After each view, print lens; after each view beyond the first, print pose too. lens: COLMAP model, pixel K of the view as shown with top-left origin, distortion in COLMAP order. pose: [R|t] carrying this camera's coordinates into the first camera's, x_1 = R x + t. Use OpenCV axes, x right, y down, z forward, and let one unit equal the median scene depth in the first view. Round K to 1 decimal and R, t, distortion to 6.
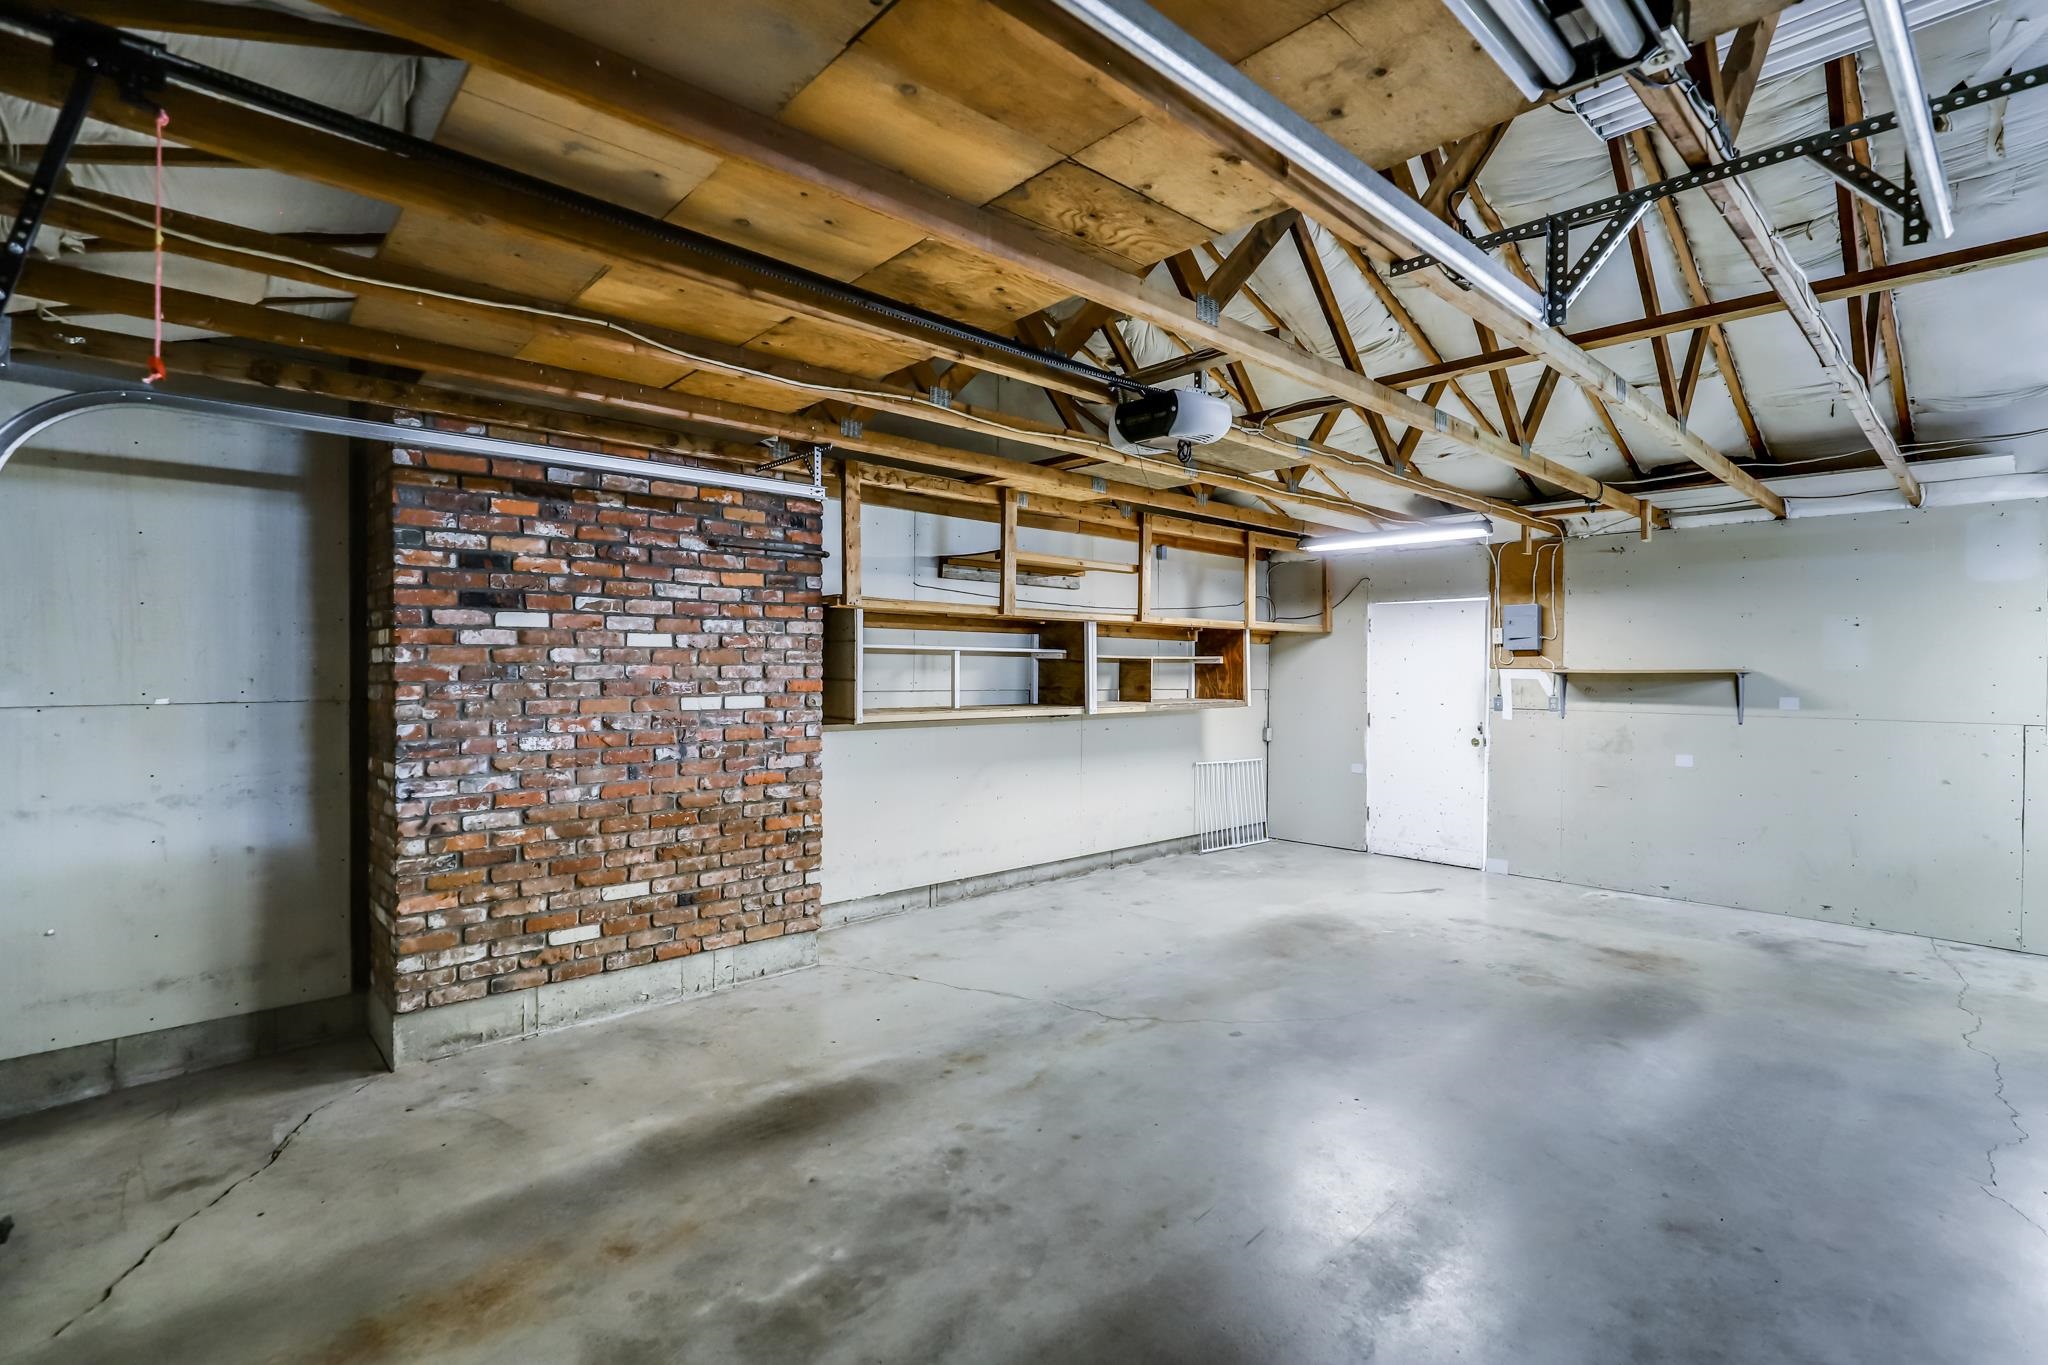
lens RADIAL K [[924.3, 0, 1042.9], [0, 924.3, 686.3], [0, 0, 1]] dist [-0.013310, 0.001007]
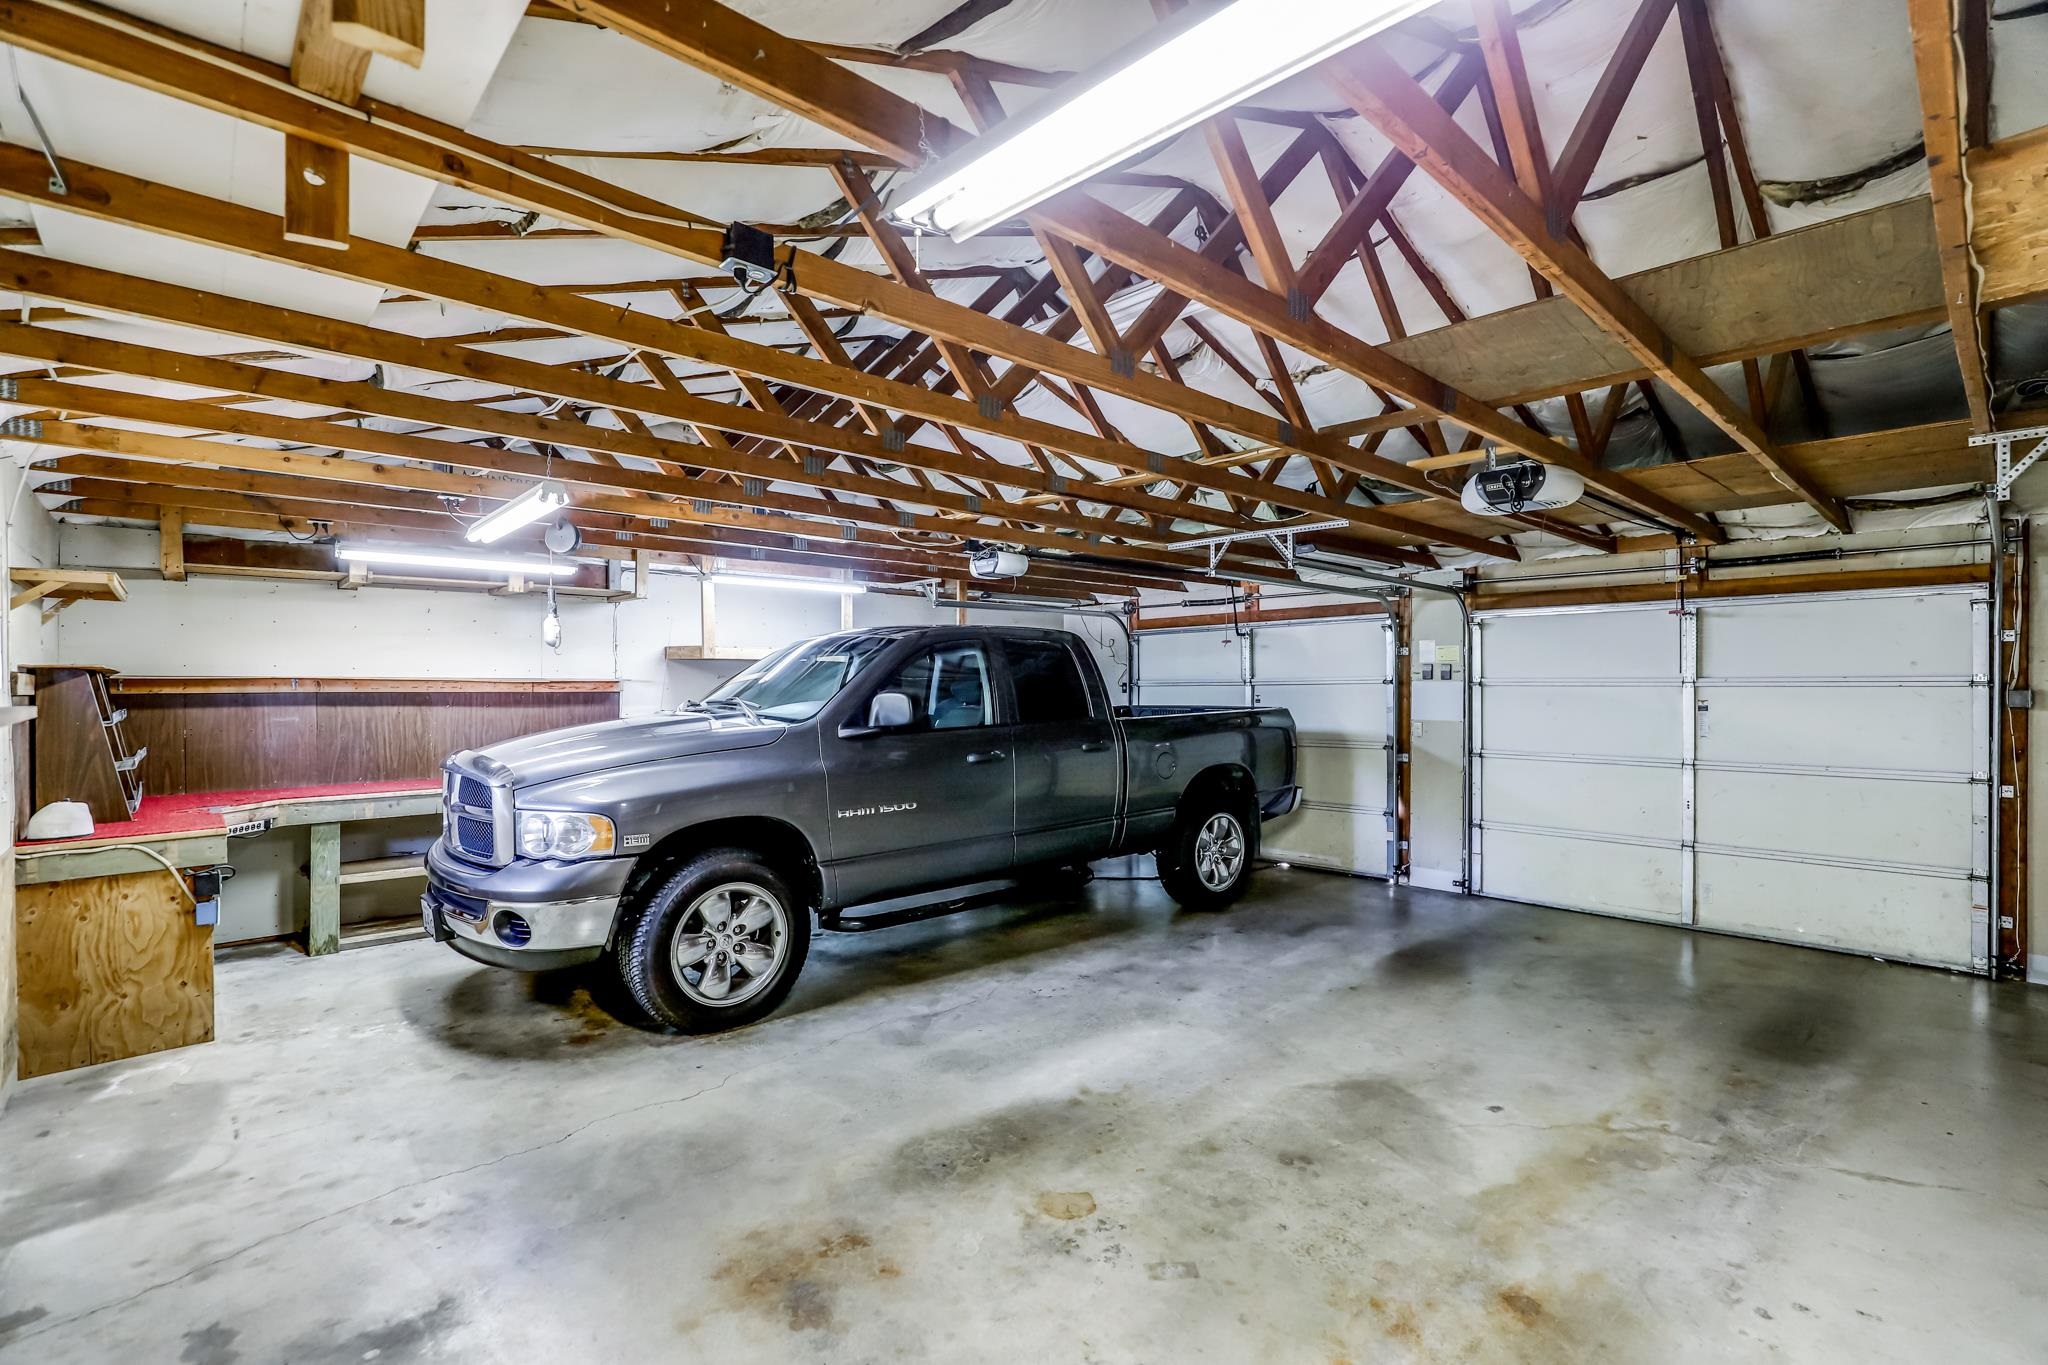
lens RADIAL K [[924.3, 0, 1042.9], [0, 924.3, 686.3], [0, 0, 1]] dist [-0.013310, 0.001007]
pose [[-0.999991, -0.002970, 0.002868, 0.587316], [-0.002896, 0.999671, 0.025499, -0.046209], [-0.002943, 0.025490, -0.999671, 1.711330]]
